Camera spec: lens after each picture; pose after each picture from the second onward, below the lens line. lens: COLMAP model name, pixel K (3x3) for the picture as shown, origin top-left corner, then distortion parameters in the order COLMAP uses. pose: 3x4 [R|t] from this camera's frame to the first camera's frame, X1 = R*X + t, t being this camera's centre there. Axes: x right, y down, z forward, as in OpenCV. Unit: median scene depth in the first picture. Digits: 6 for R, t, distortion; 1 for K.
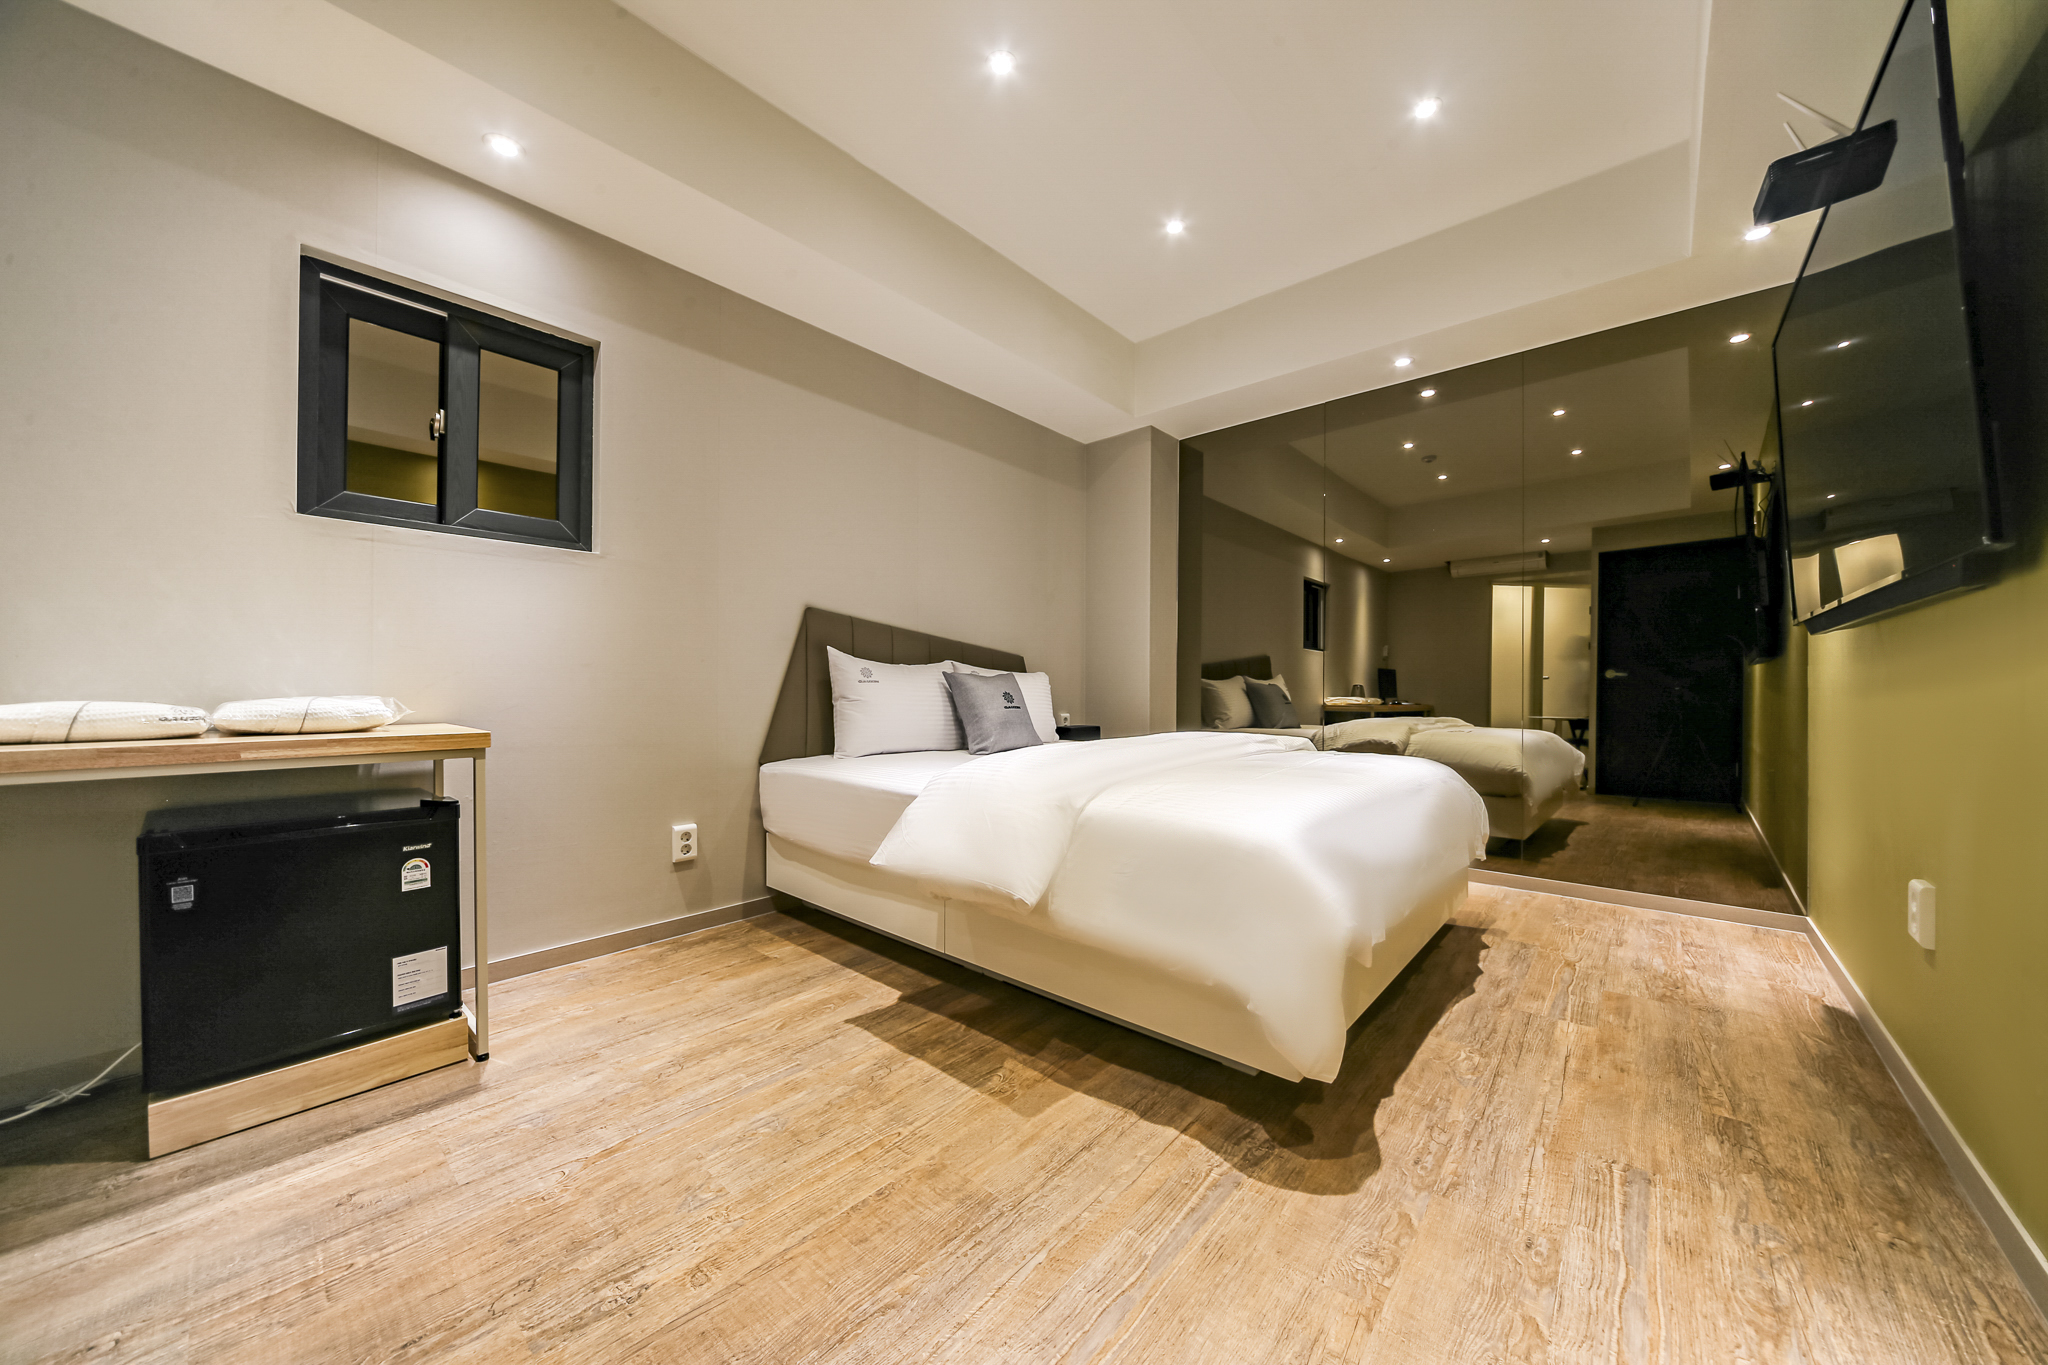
lens RADIAL K [[714.4, 0, 1024.0], [0, 714.4, 682.5], [0, 0, 1]] dist [-0.008469, -0.000077]
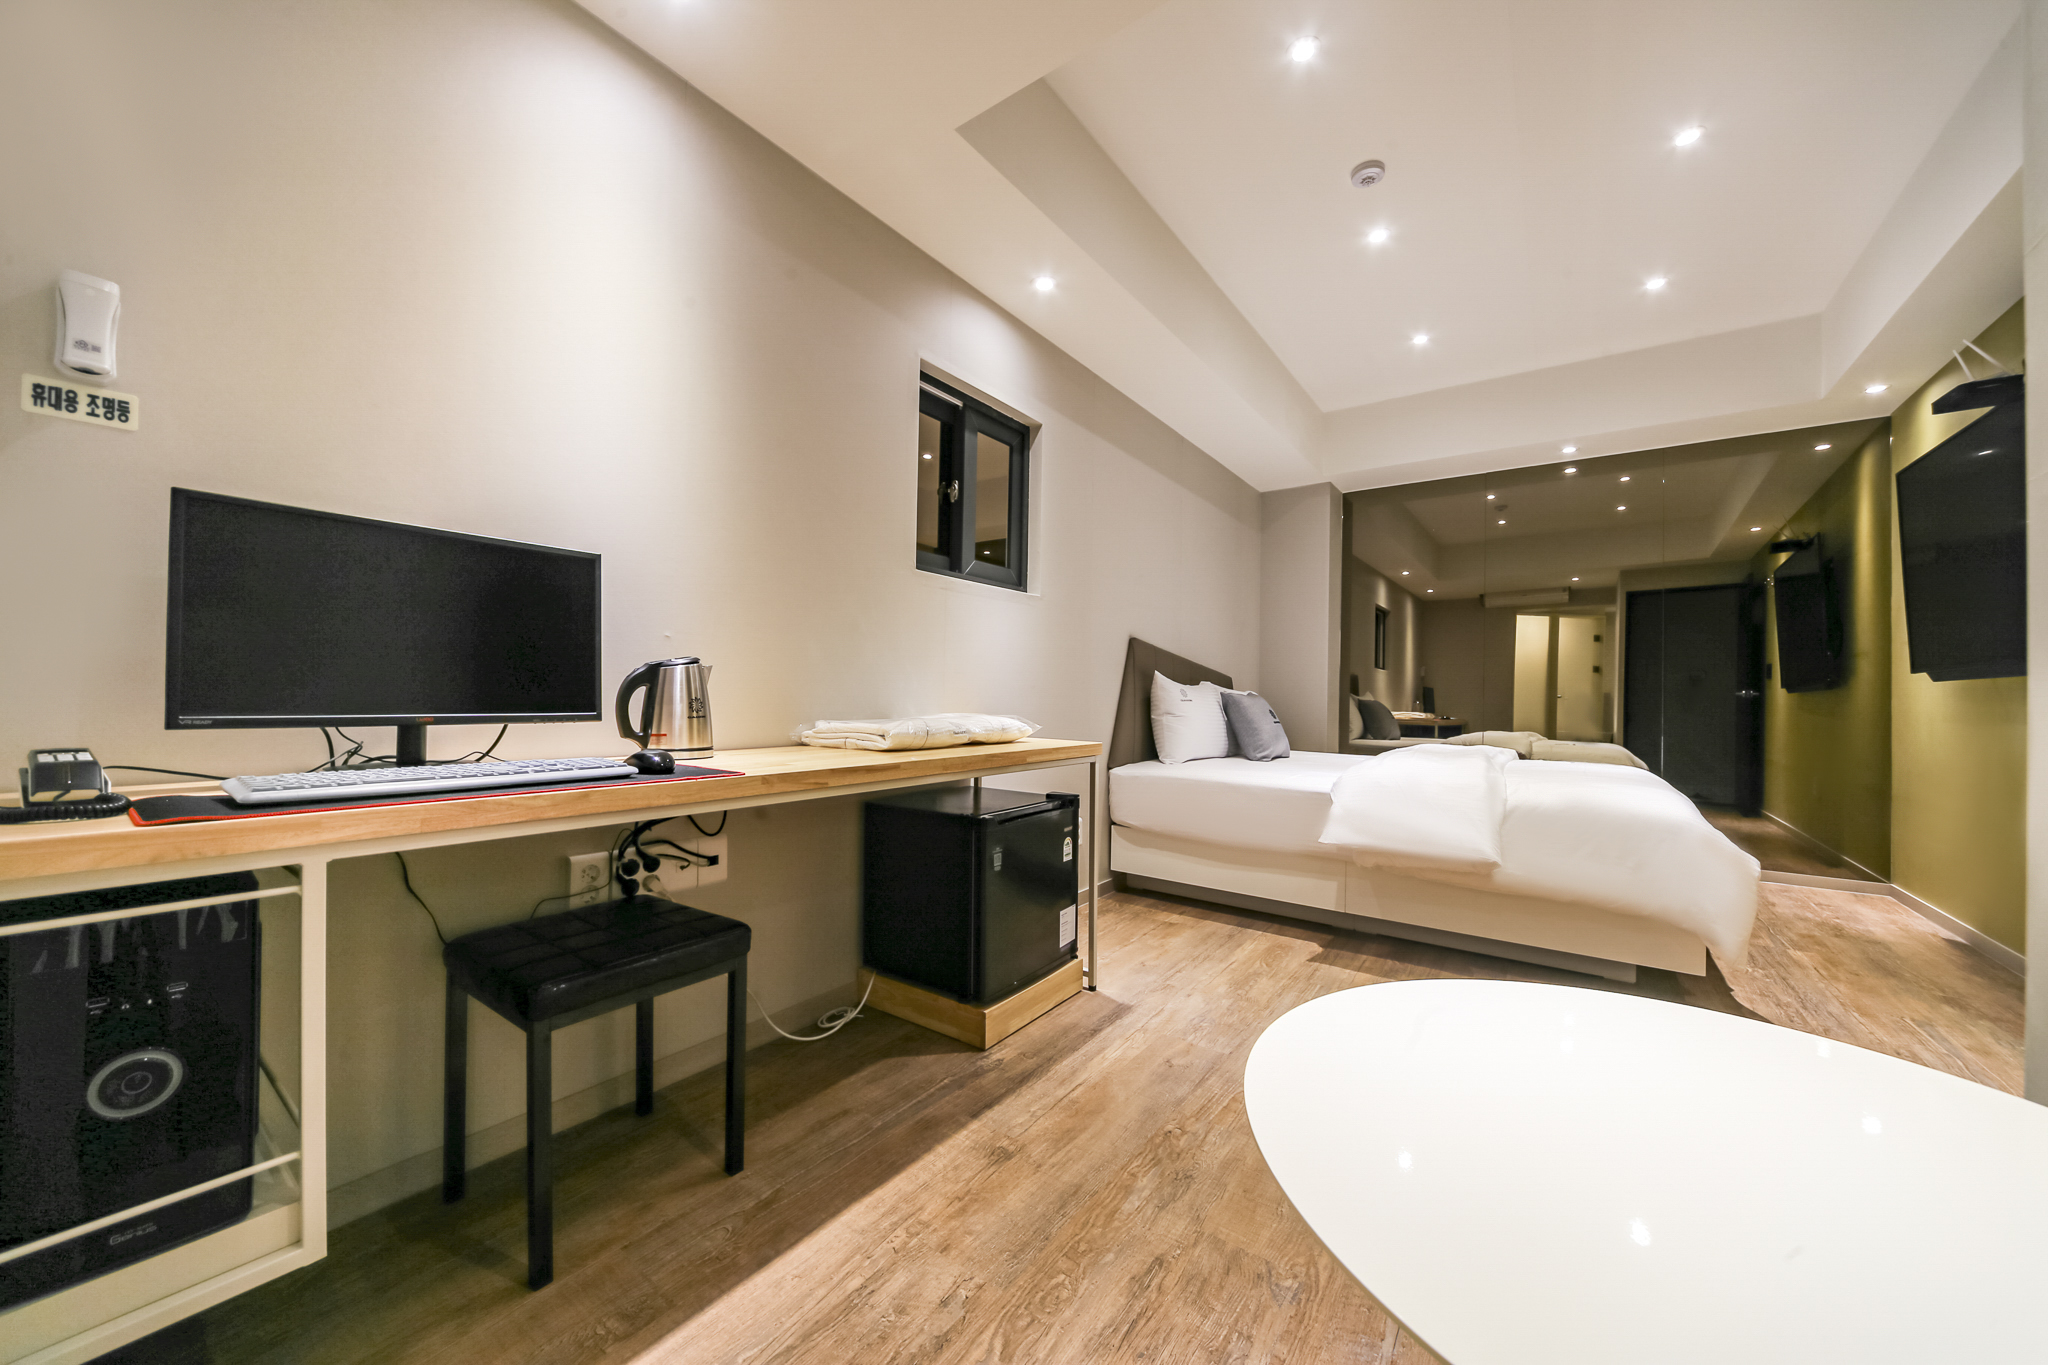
lens RADIAL K [[734.3, 0, 1024.0], [0, 734.3, 682.5], [0, 0, 1]] dist [-0.004487, 0.000015]
pose [[0.995086, 0.016409, 0.097641, -0.906455], [-0.015645, 0.999841, -0.008594, -0.025568], [-0.097767, 0.007024, 0.995185, -0.313117]]
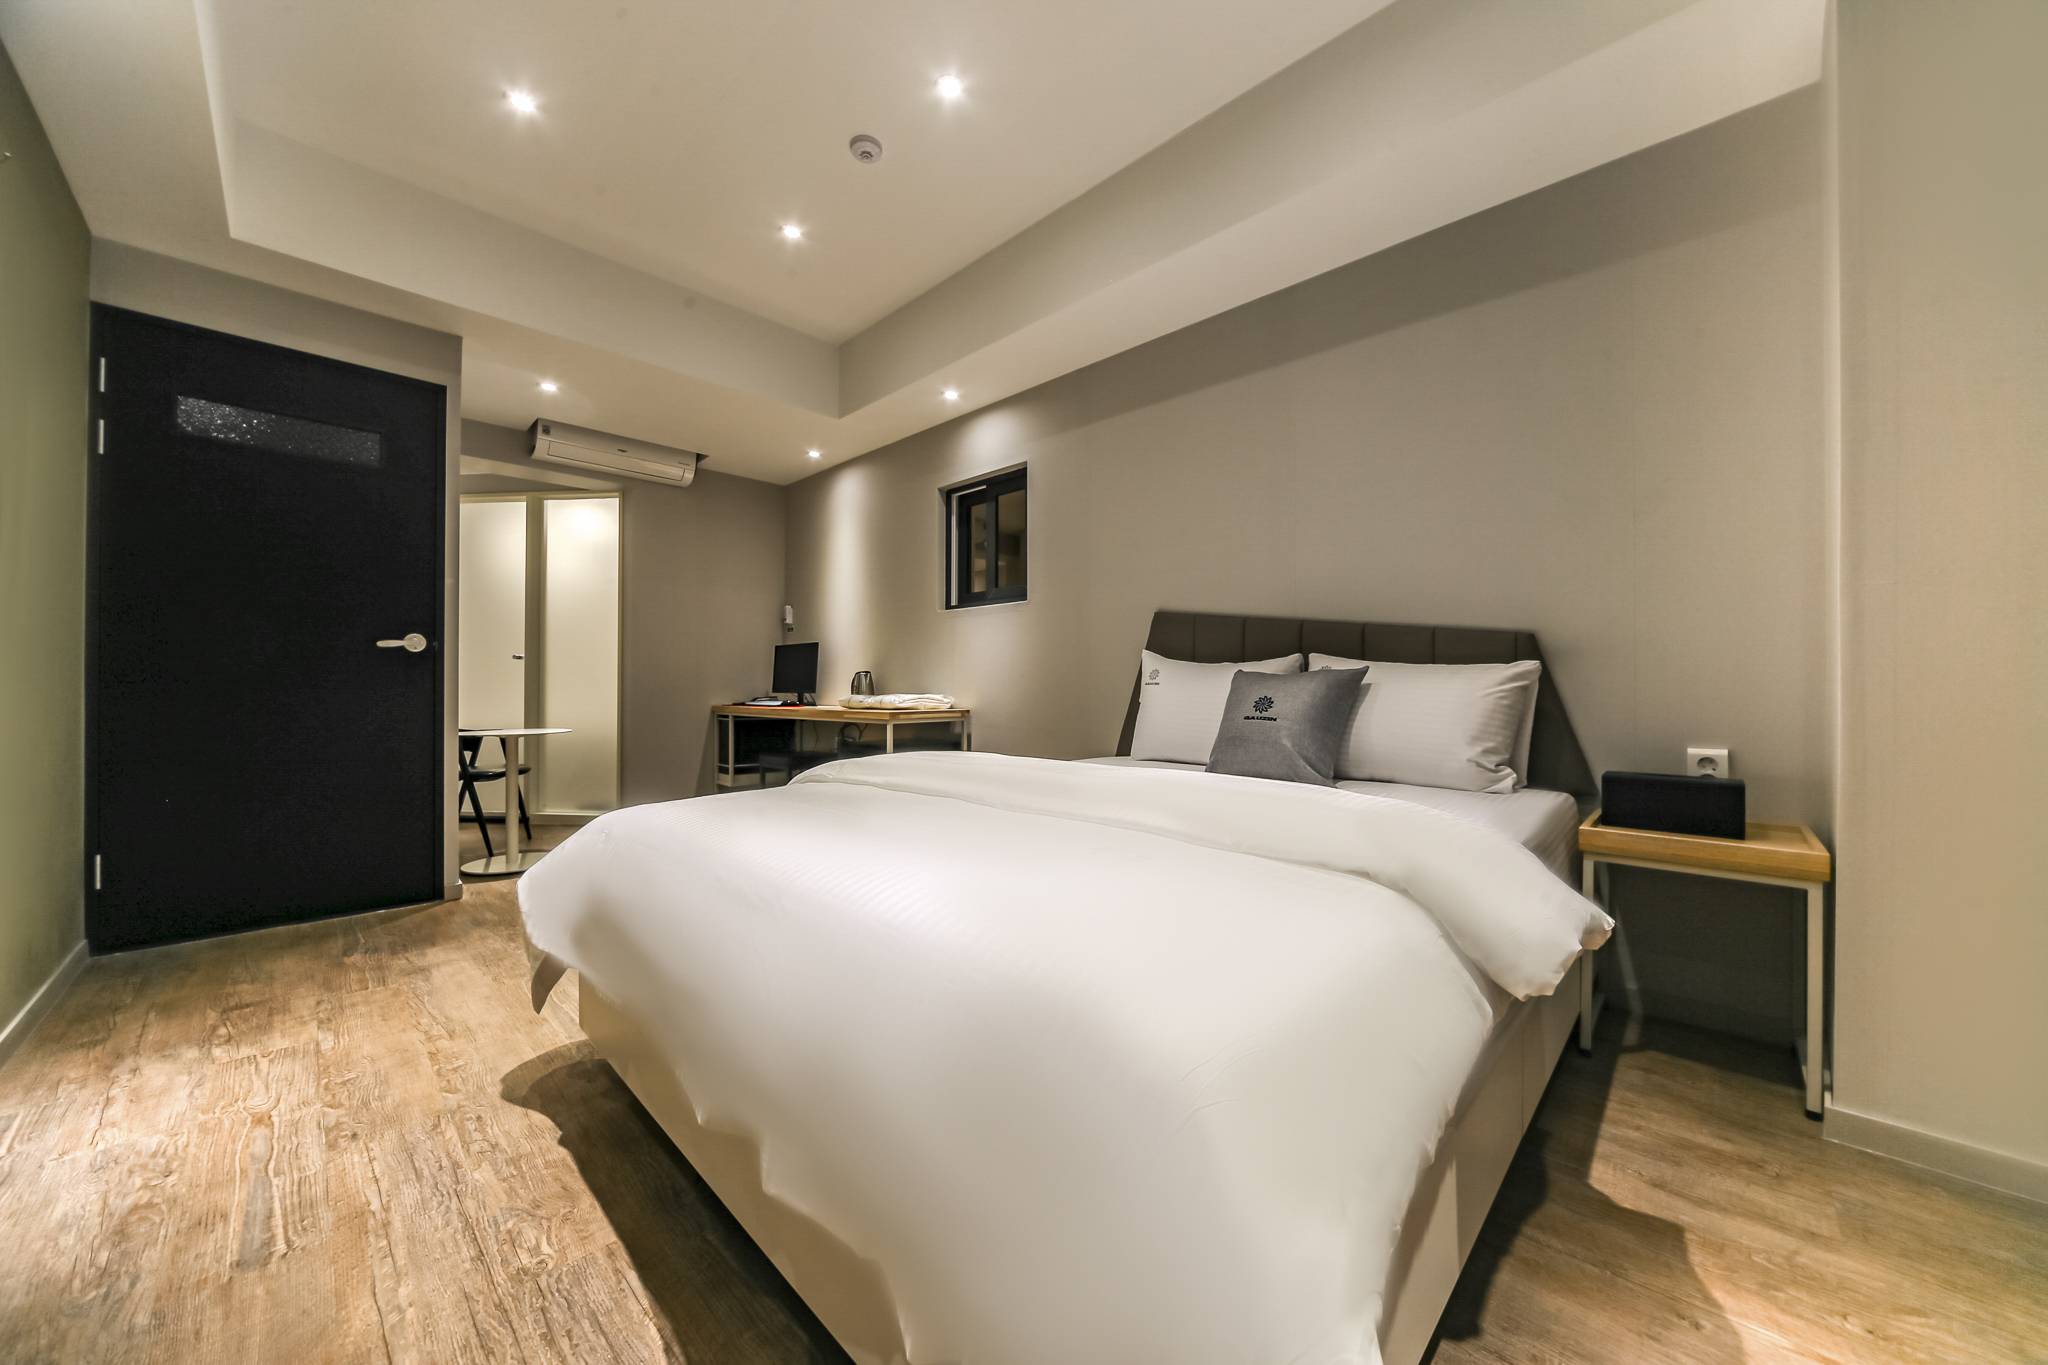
lens RADIAL K [[714.4, 0, 1024.0], [0, 714.4, 682.5], [0, 0, 1]] dist [-0.008469, -0.000077]
pose [[-0.049258, -0.010619, -0.998730, 1.110122], [0.000692, 0.999943, -0.010666, 0.009348], [0.998786, -0.001216, -0.049248, 1.304884]]
